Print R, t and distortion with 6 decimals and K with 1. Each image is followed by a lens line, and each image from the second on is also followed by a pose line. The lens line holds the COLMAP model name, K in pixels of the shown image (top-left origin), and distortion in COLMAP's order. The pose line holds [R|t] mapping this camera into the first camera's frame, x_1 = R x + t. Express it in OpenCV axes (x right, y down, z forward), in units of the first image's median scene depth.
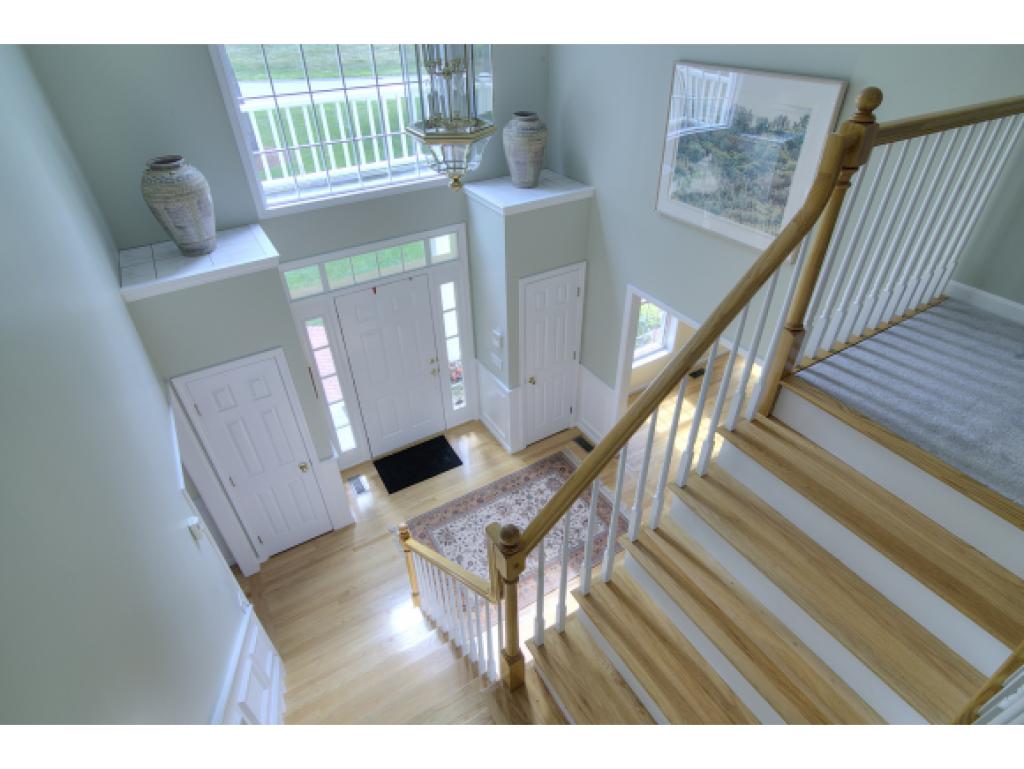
lens RADIAL K [[523.9, 0, 511.3], [0, 523.9, 379.7], [0, 0, 1]] dist [-0.001048, 0.000872]
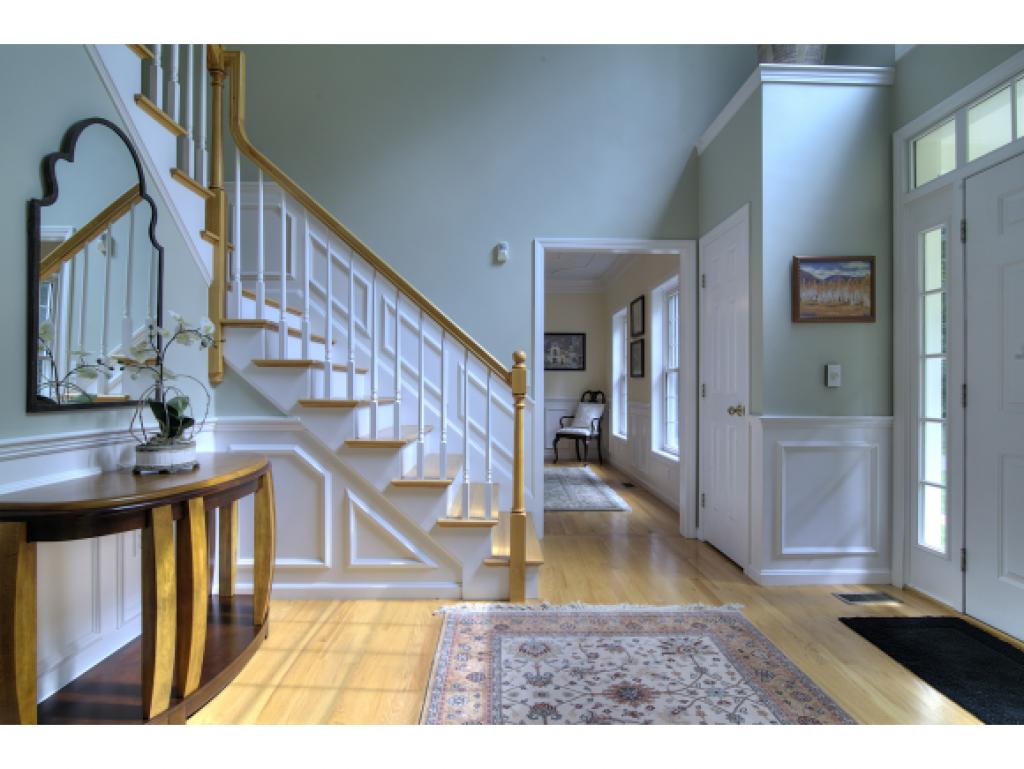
lens RADIAL K [[523.9, 0, 514.4], [0, 523.9, 384.6], [0, 0, 1]] dist [-0.001048, 0.000872]
pose [[-0.498765, 0.010403, -0.866675, 0.307550], [-0.509087, 0.805751, 0.302647, 0.070441], [0.701473, 0.592162, -0.396584, 0.939308]]
